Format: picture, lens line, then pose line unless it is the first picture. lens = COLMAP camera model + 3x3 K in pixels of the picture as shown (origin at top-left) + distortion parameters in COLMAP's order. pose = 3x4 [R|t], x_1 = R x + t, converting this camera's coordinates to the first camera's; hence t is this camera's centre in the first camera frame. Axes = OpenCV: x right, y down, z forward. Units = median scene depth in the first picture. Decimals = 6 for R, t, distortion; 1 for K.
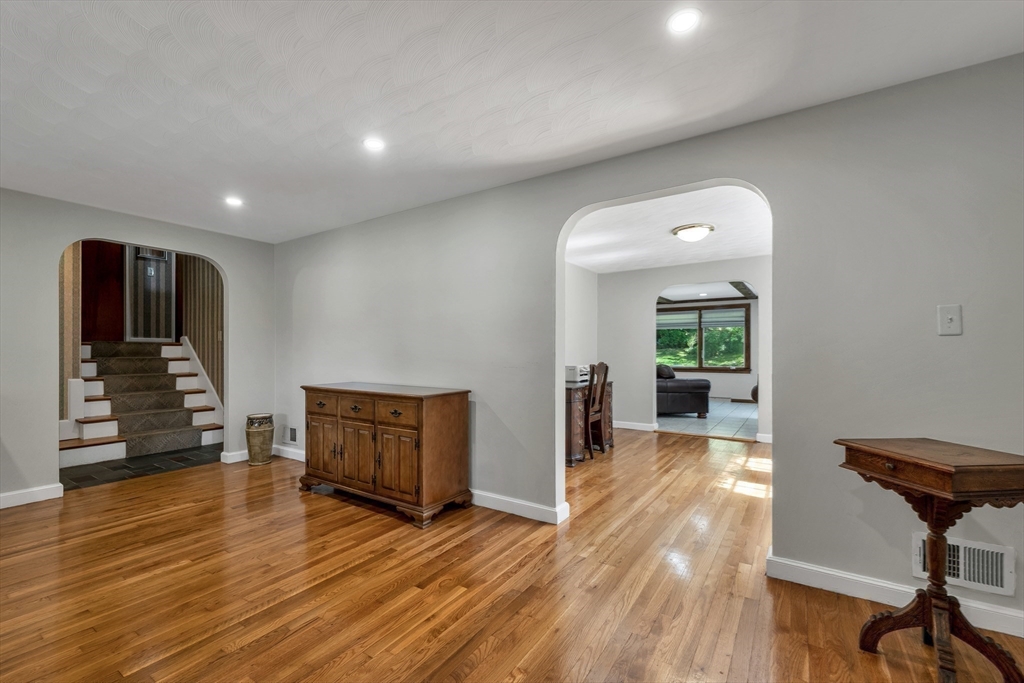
lens RADIAL K [[441.5, 0, 503.9], [0, 441.5, 347.9], [0, 0, 1]] dist [0.004244, -0.000102]
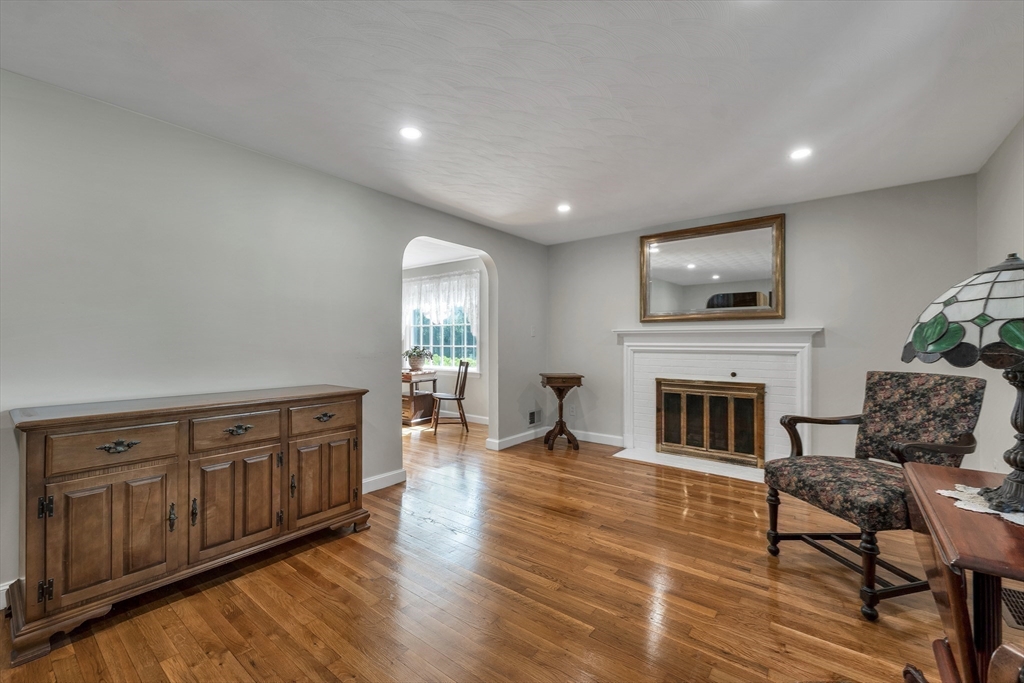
lens RADIAL K [[426.1, 0, 511.2], [0, 426.1, 341.3], [0, 0, 1]] dist [0.001938, -0.000165]
pose [[0.064491, 0.005556, 0.997903, -0.915416], [-0.000331, 0.999985, -0.005546, 0.008523], [-0.997918, 0.000028, 0.064492, 0.534719]]
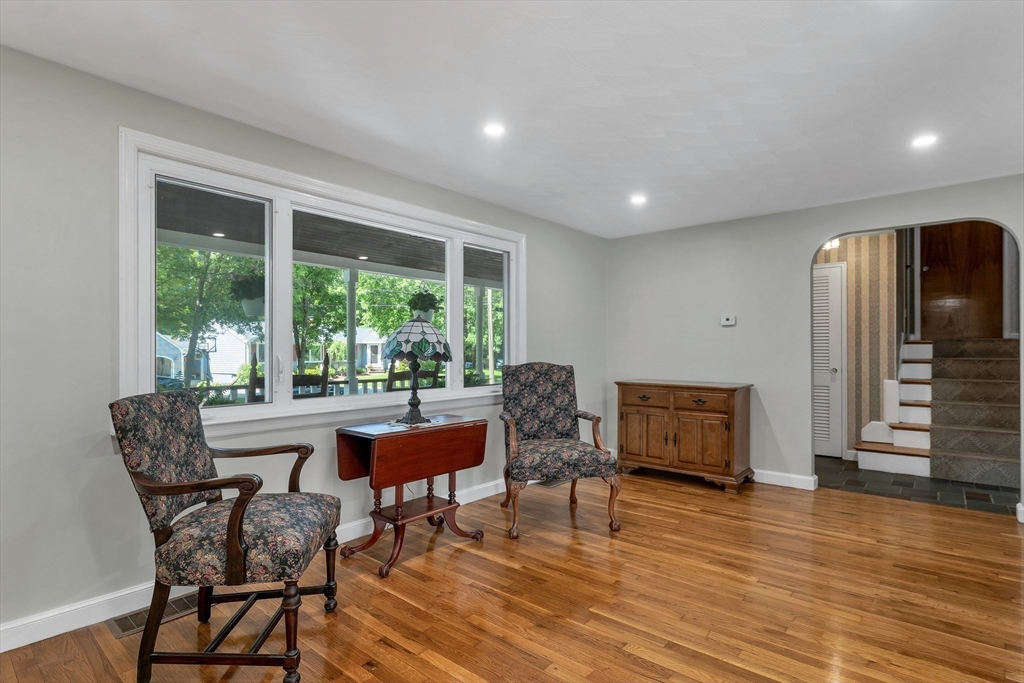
lens RADIAL K [[517.0, 0, 510.8], [0, 517.0, 342.7], [0, 0, 1]] dist [0.002185, 0.000343]
pose [[-0.104810, -0.014123, -0.994392, 0.298386], [0.006561, 0.999868, -0.014892, 0.001972], [0.994471, -0.008085, -0.104704, 0.440211]]
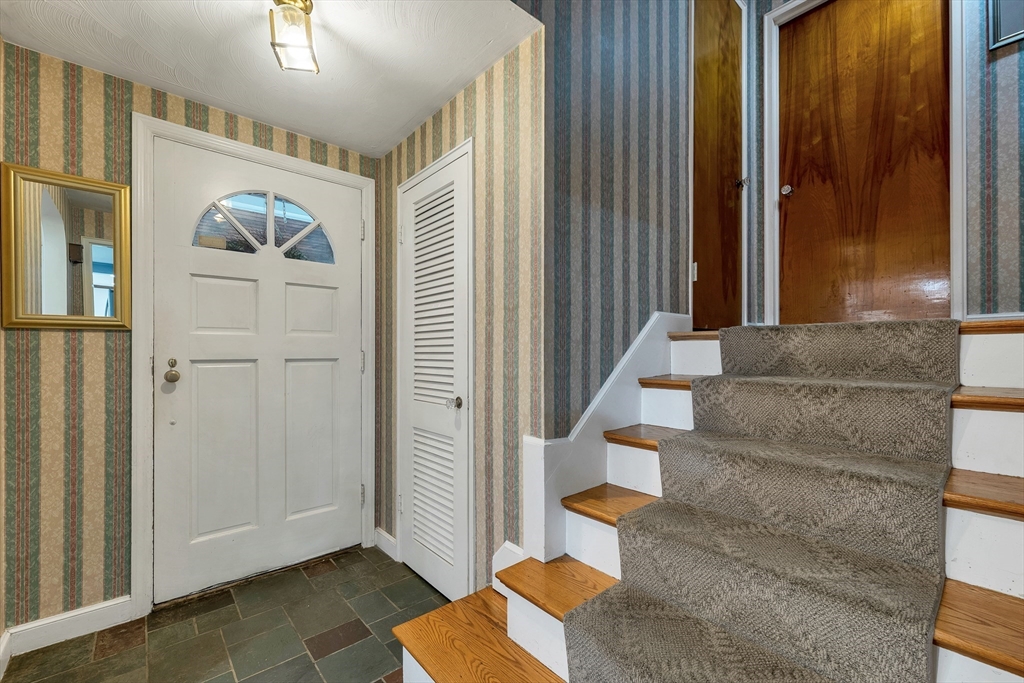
lens RADIAL K [[426.1, 0, 509.9], [0, 426.1, 350.6], [0, 0, 1]] dist [0.001938, -0.000165]
pose [[-0.252407, -0.001590, -0.967620, -0.900561], [0.003010, 0.999993, -0.002428, 0.005282], [0.967616, -0.003525, -0.252400, 1.492098]]
